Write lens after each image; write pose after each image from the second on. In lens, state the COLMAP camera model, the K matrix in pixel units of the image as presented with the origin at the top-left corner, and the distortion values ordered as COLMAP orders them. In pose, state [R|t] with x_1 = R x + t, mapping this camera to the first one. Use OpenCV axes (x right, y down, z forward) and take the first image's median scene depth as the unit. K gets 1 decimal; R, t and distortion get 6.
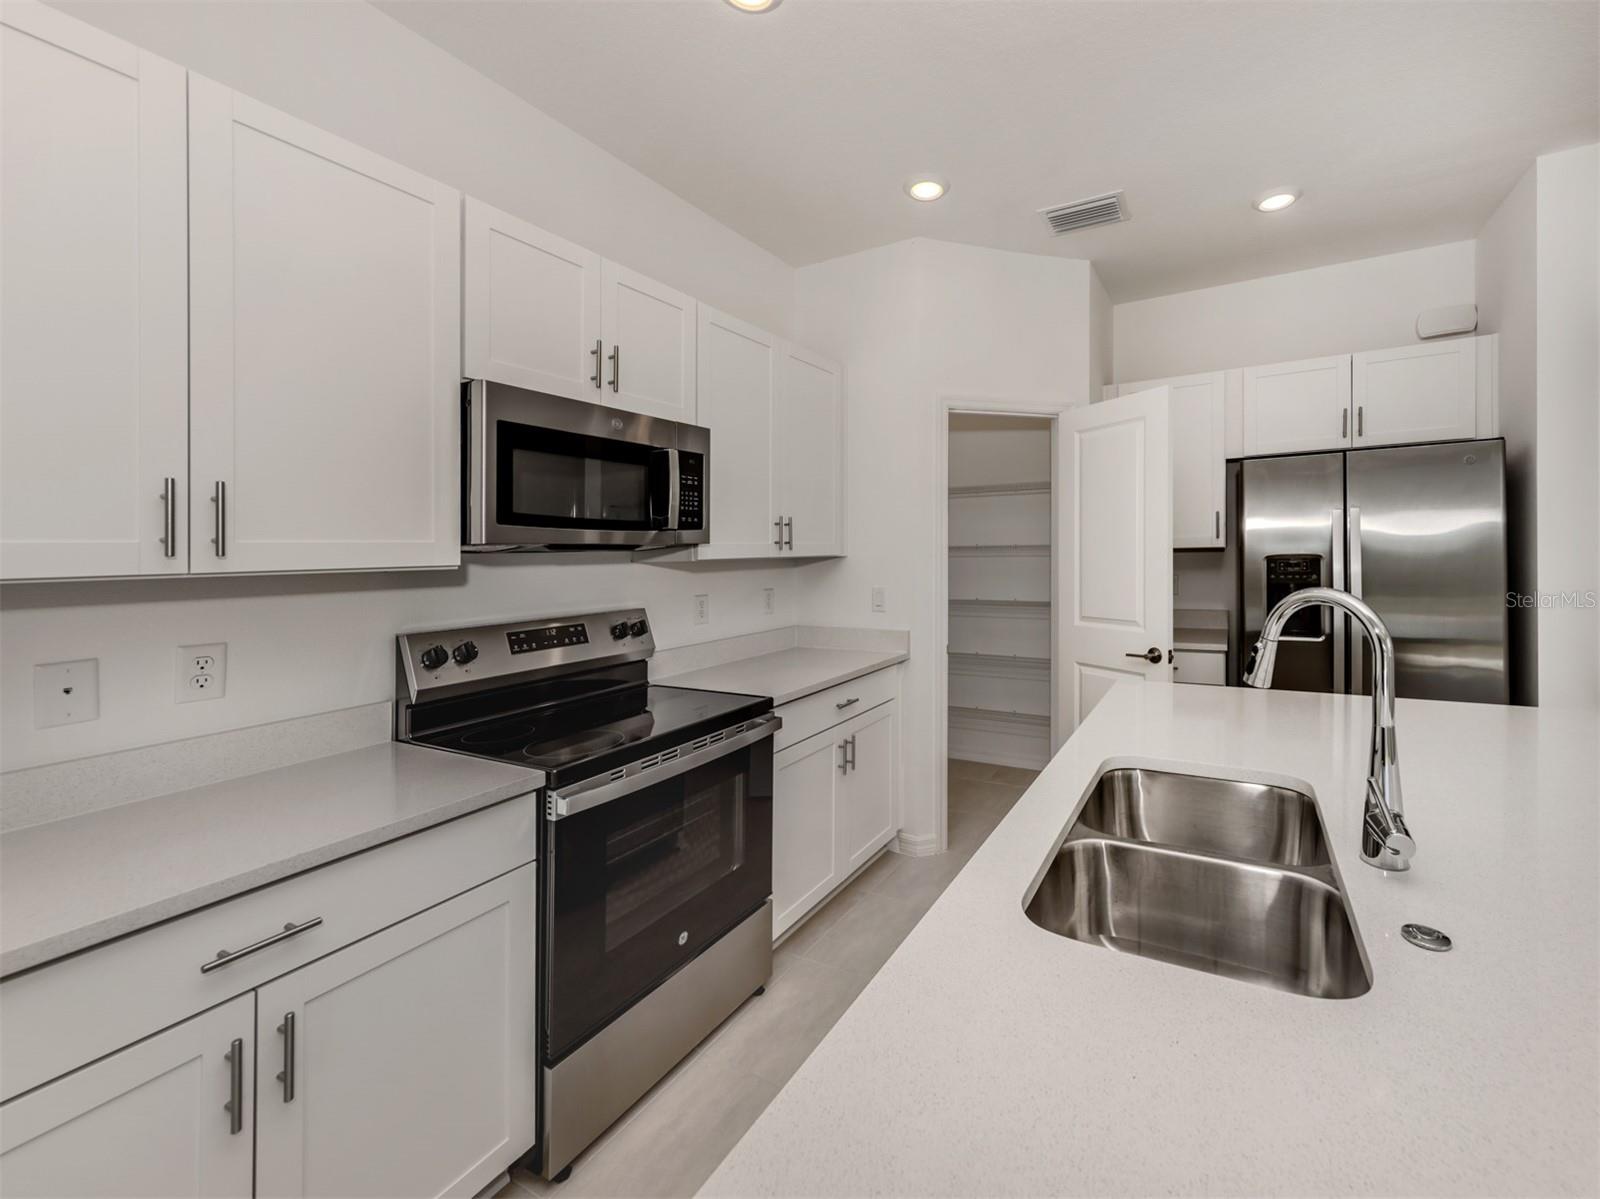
lens RADIAL K [[644.6, 0, 820.1], [0, 644.6, 556.4], [0, 0, 1]] dist [-0.001622, -0.000291]
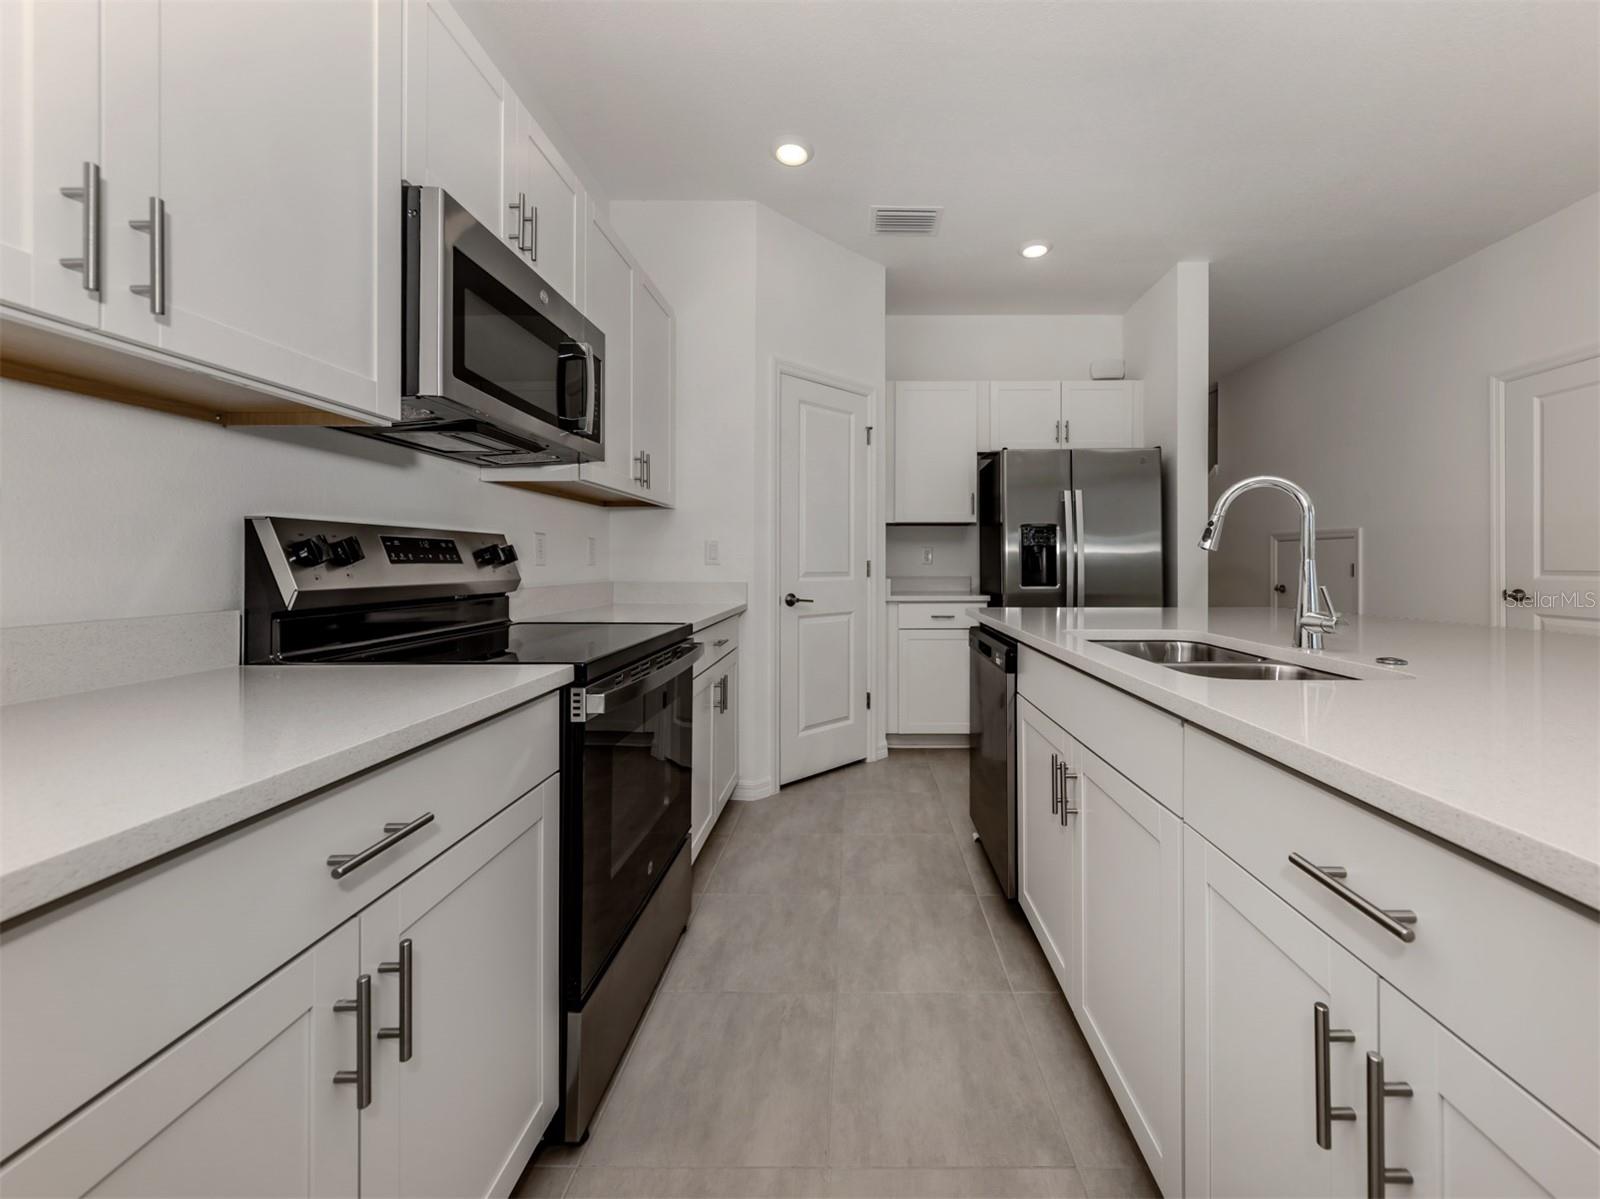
lens RADIAL K [[644.6, 0, 820.1], [0, 644.6, 556.4], [0, 0, 1]] dist [-0.001622, -0.000291]
pose [[0.890015, 0.033509, 0.454698, -0.359227], [-0.033702, 0.999402, -0.007683, 0.127905], [-0.454684, -0.008486, 0.890612, 0.070368]]
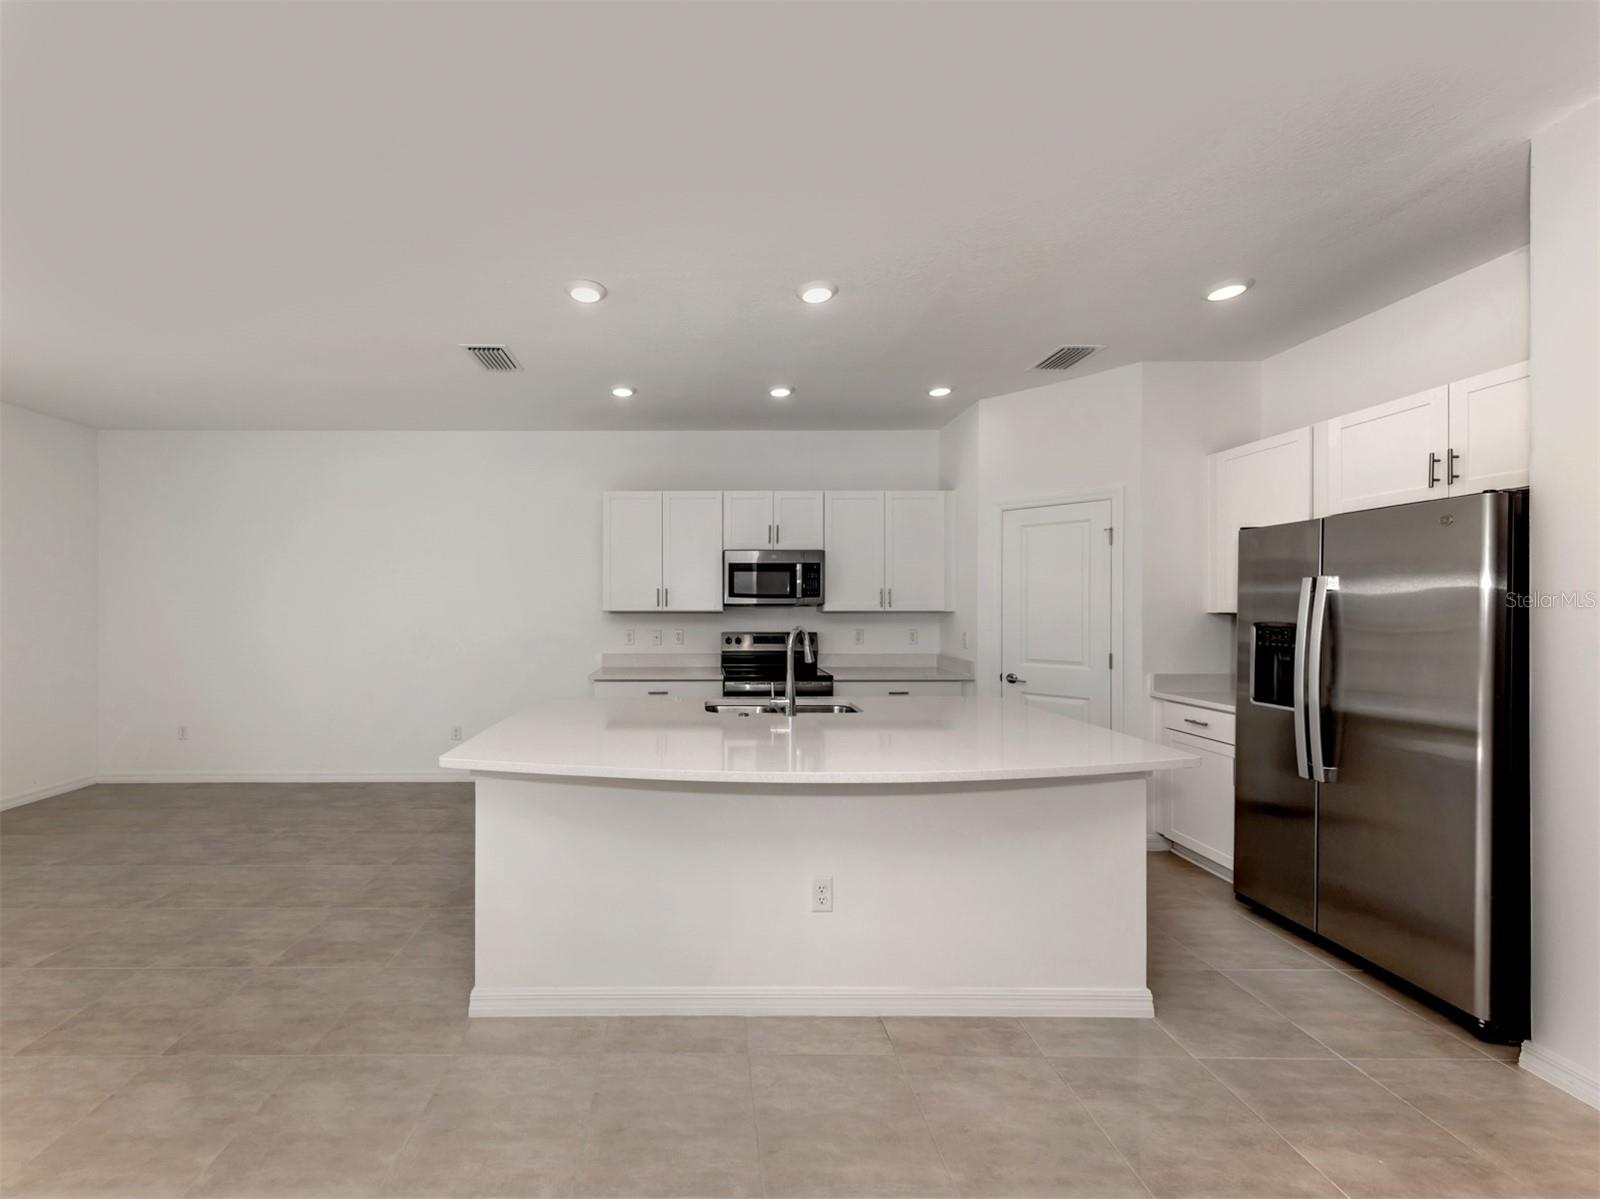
lens RADIAL K [[576.0, 0, 800.0], [0, 576.0, 599.5], [0, 0, 1]] dist [-0.001190, -0.000174]
pose [[0.535206, 0.012123, -0.844634, 1.645729], [-0.013225, 0.999895, 0.005971, -0.050100], [0.844618, 0.007974, 0.535310, -0.133181]]
